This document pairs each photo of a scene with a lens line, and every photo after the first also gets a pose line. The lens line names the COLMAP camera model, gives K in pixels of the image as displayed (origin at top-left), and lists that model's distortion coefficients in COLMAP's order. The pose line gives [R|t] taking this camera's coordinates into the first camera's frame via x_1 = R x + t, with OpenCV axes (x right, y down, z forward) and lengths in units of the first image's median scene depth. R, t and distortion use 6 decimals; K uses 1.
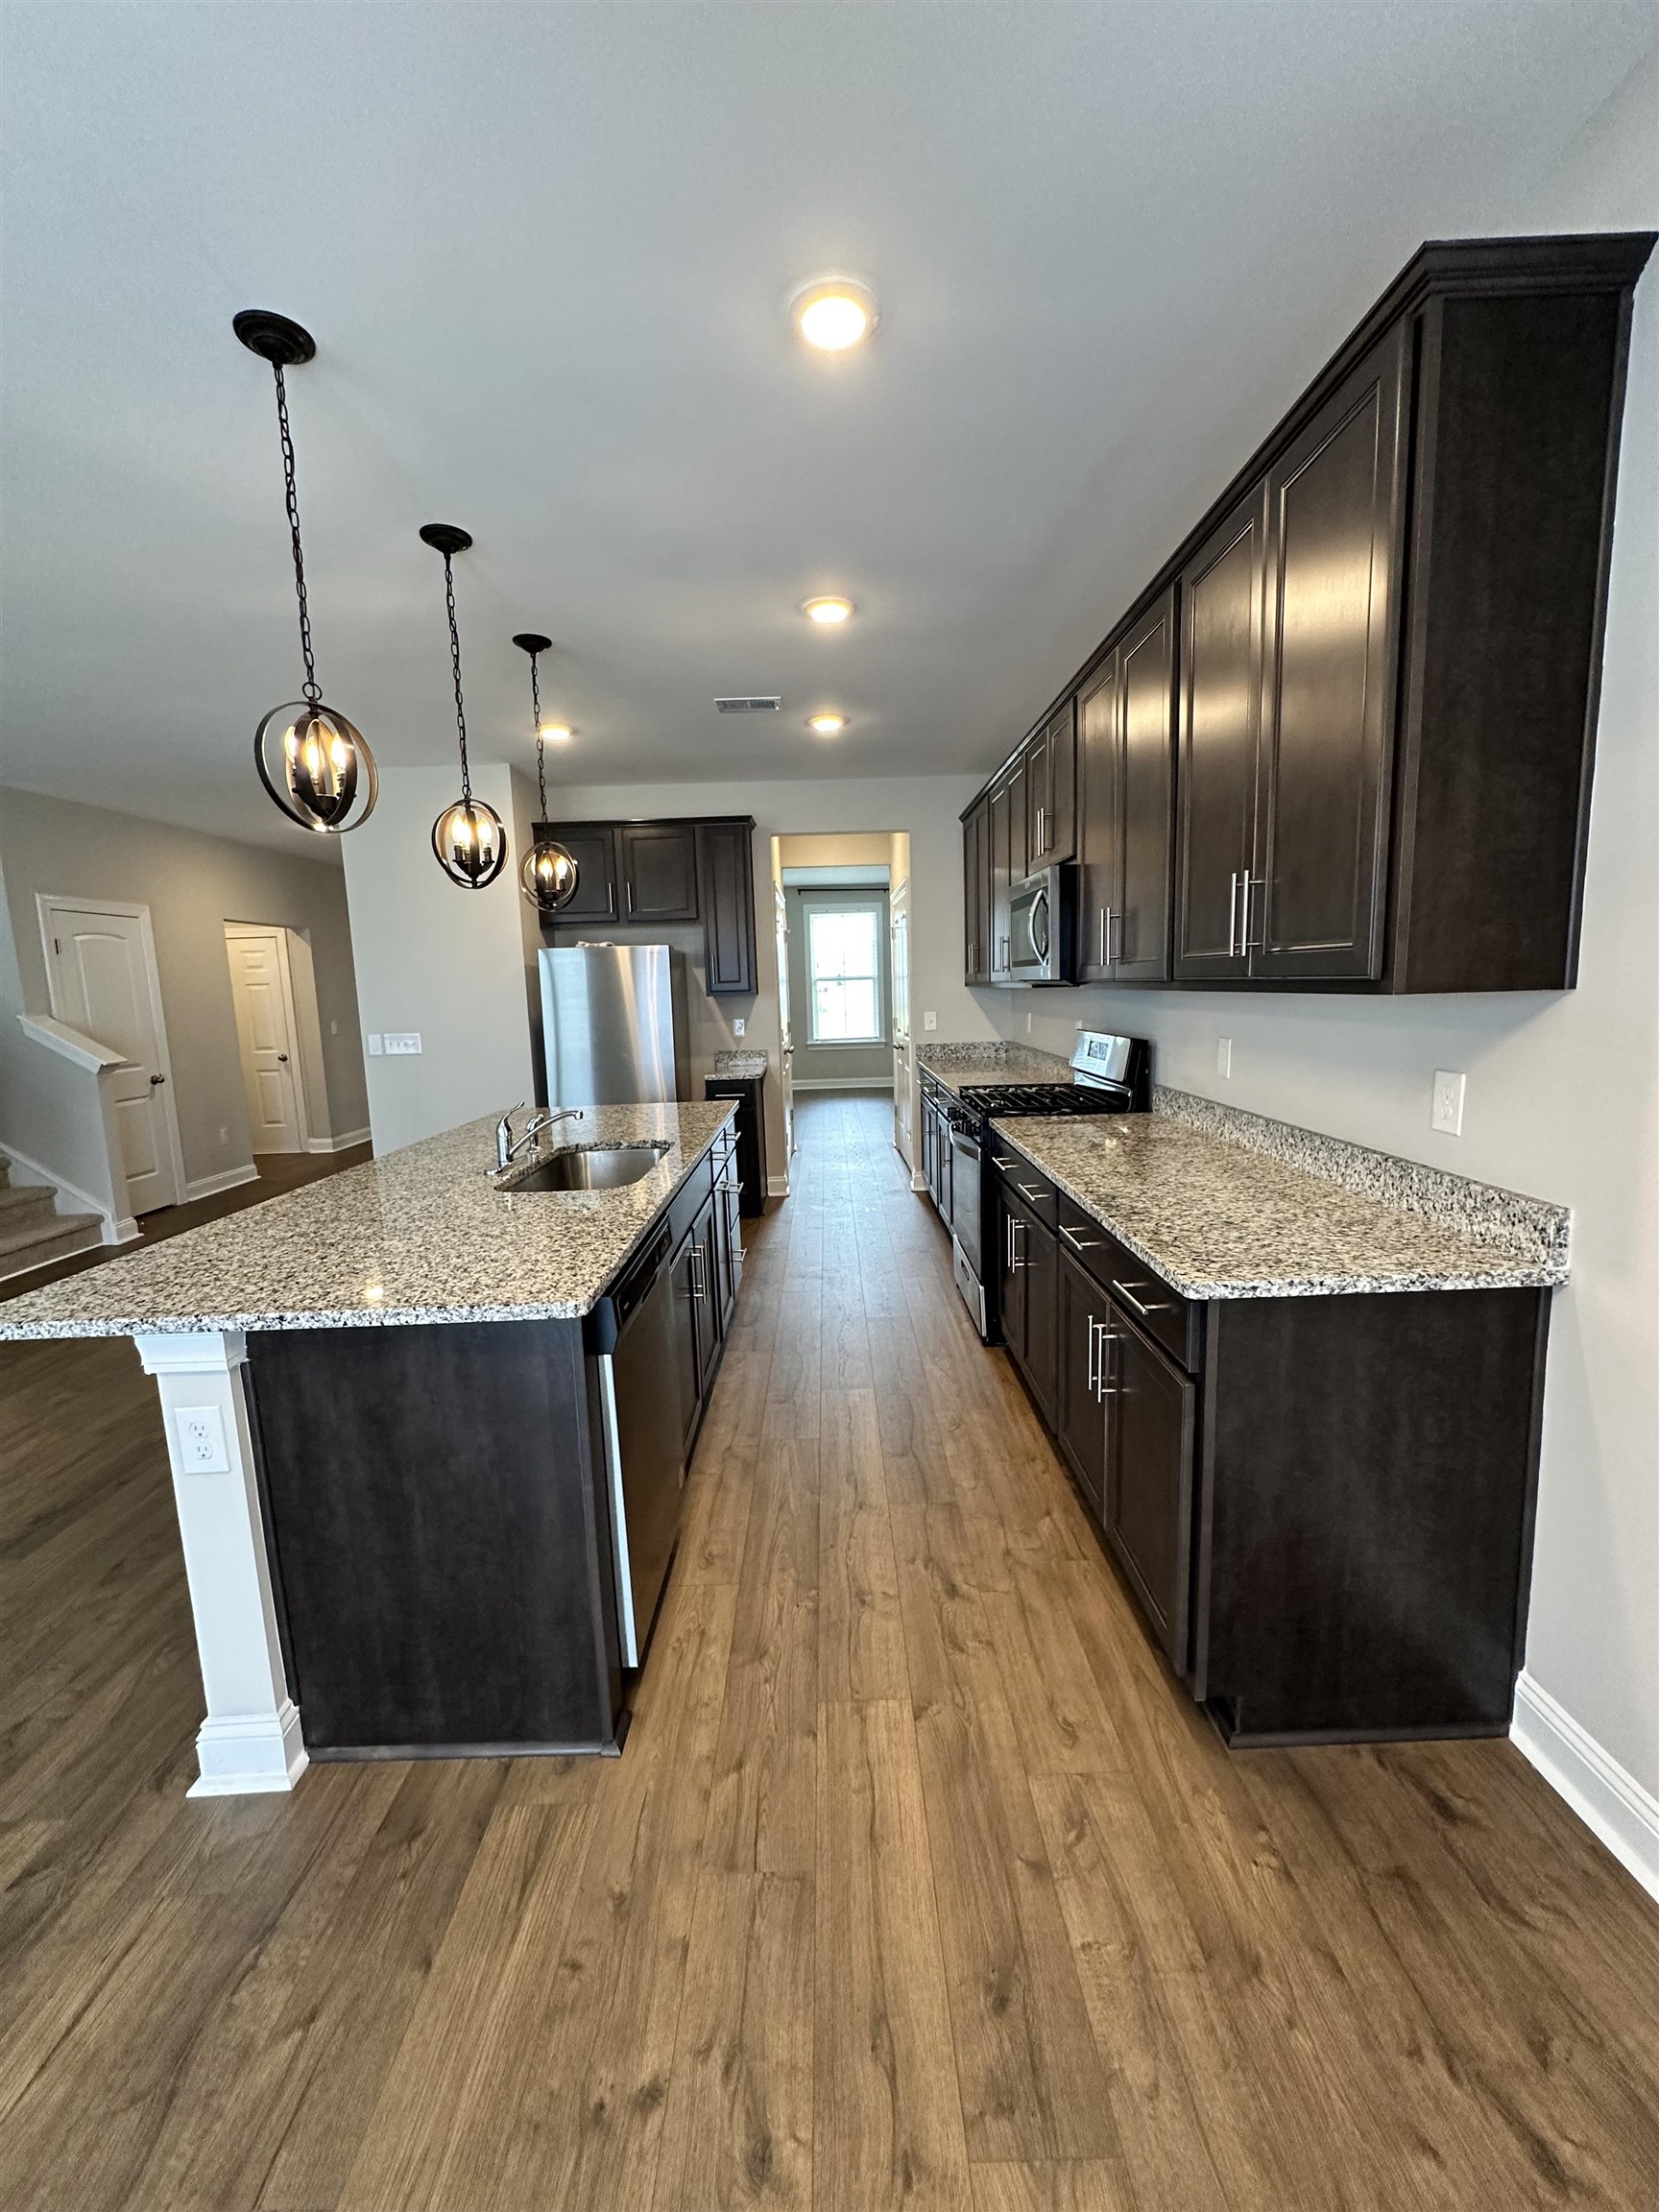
lens RADIAL K [[884.8, 0, 829.7], [0, 884.8, 1106.5], [0, 0, 1]] dist [-0.004037, 0.000720]
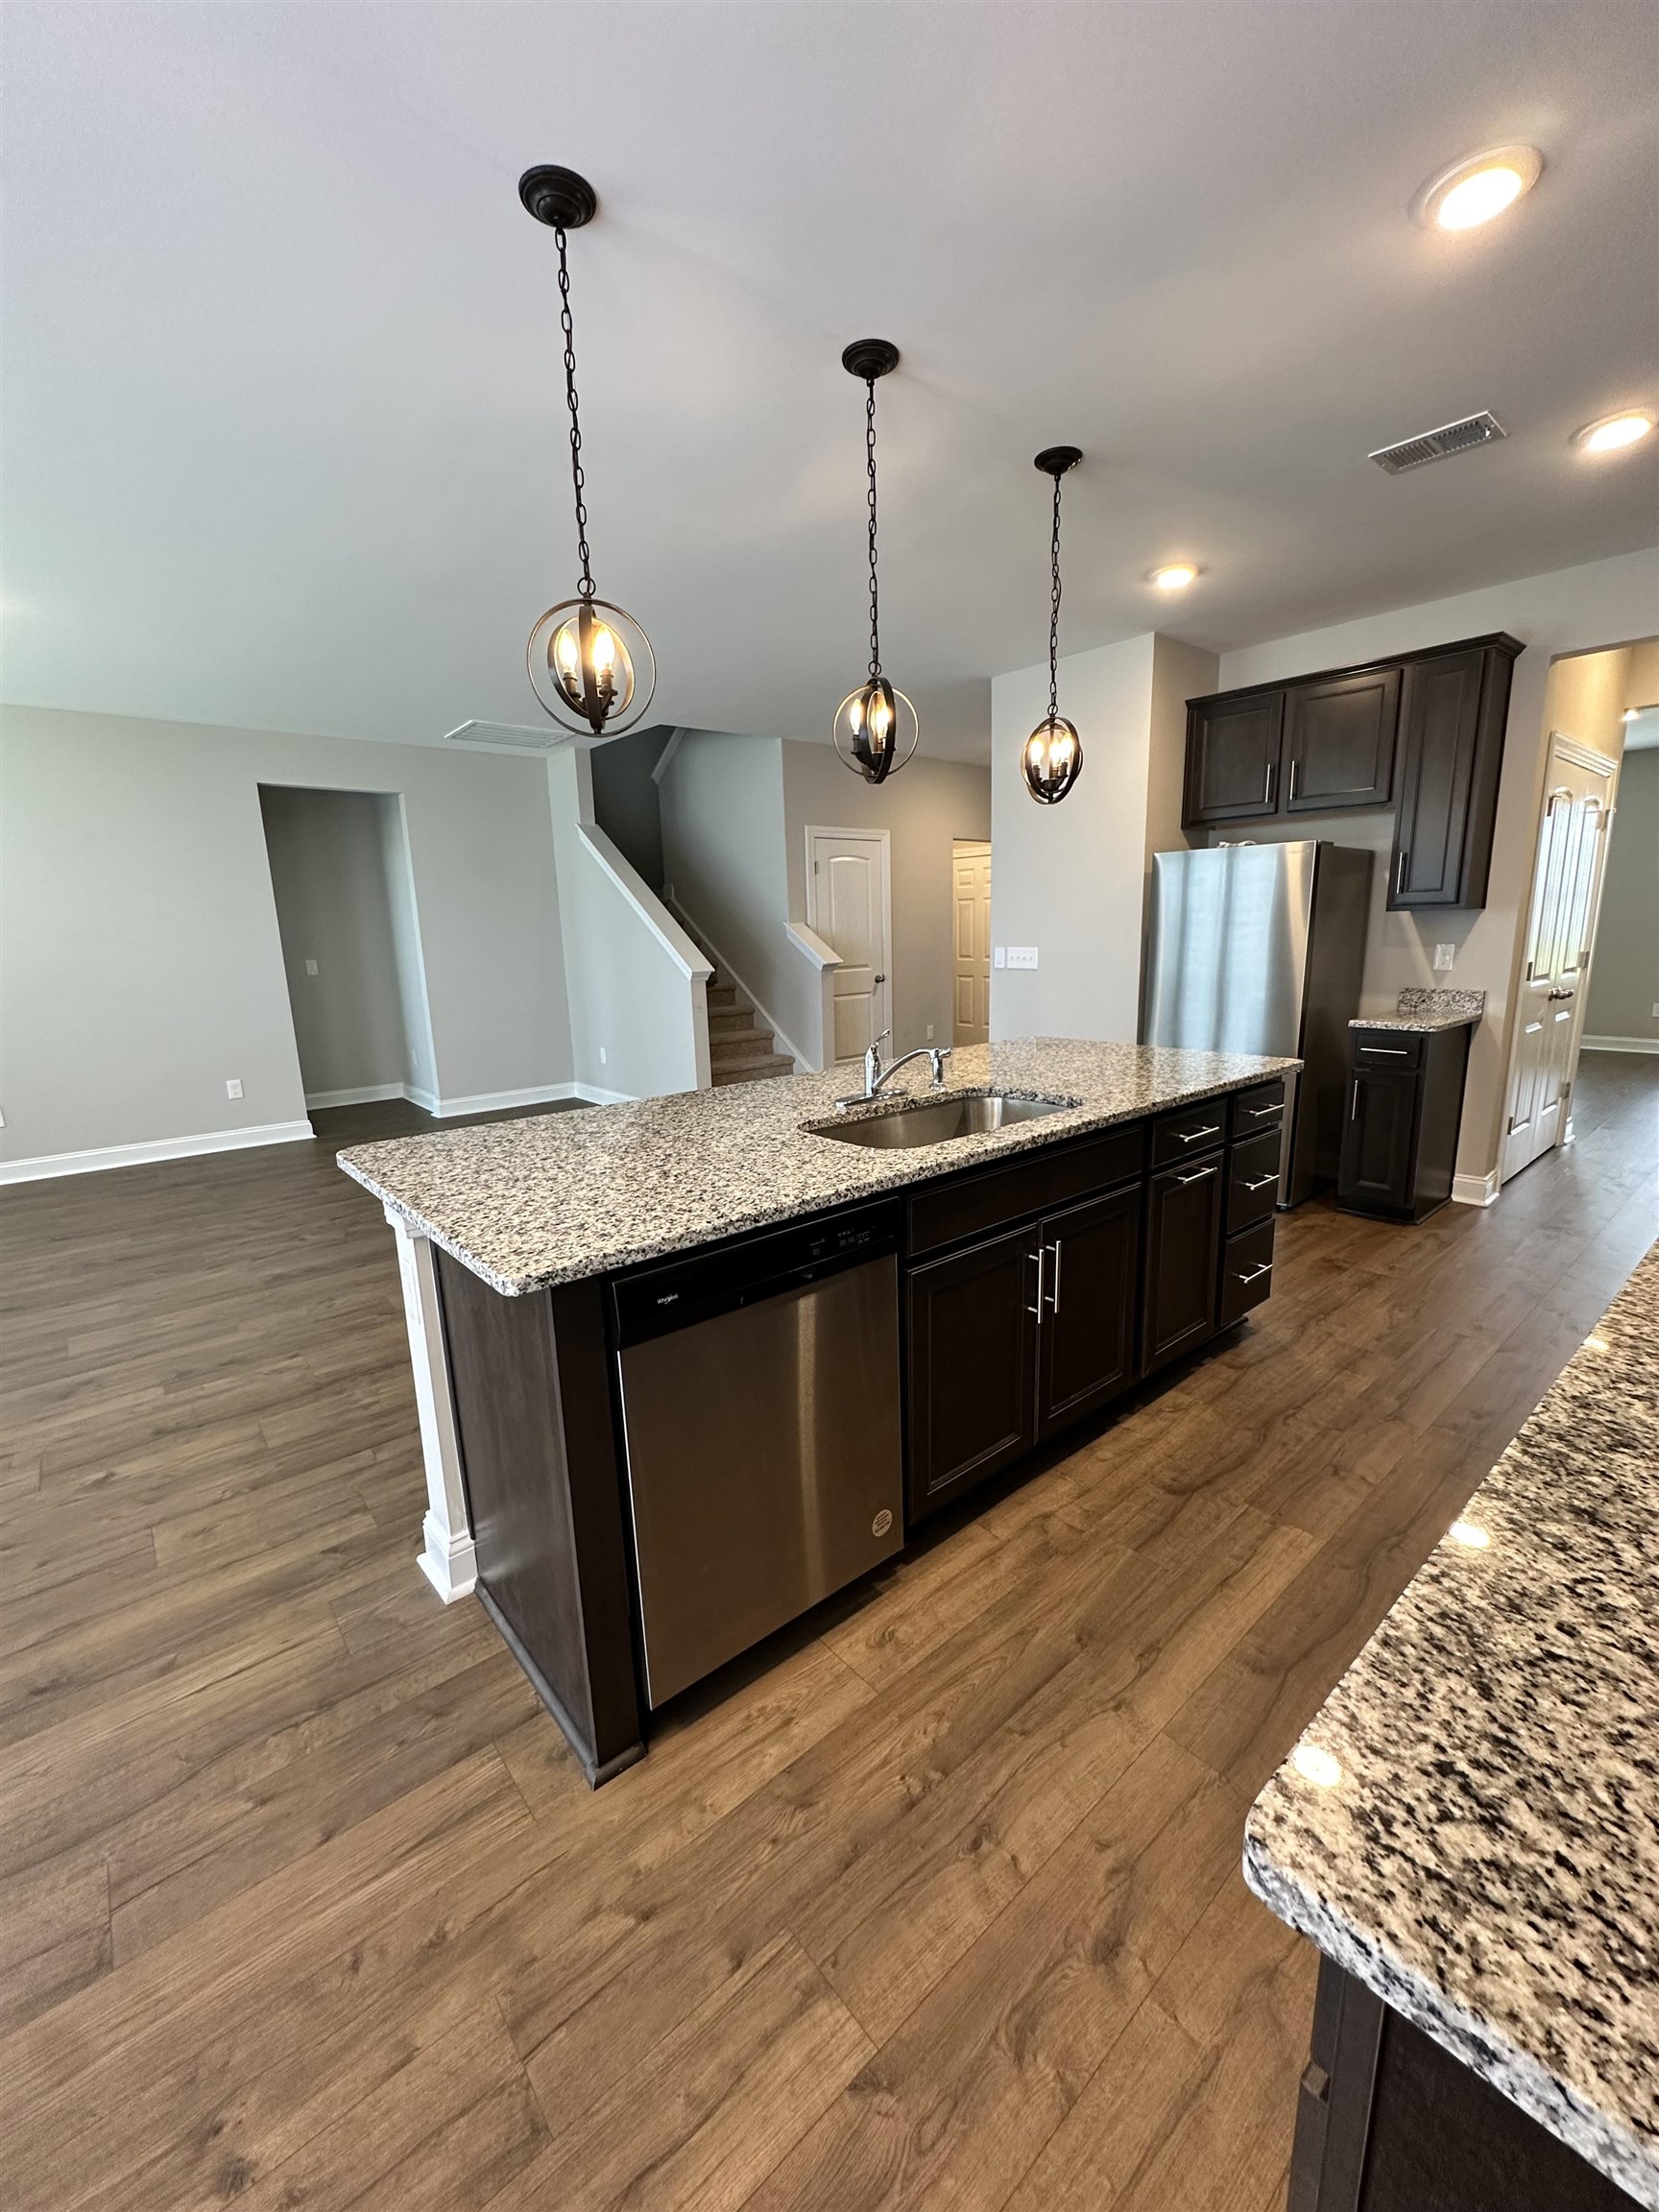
lens RADIAL K [[884.8, 0, 829.7], [0, 884.8, 1106.5], [0, 0, 1]] dist [-0.004037, 0.000720]
pose [[0.645187, 0.170594, -0.744735, 0.422459], [-0.099818, 0.985220, 0.139205, -0.071113], [0.757476, -0.015475, 0.652680, 0.580024]]
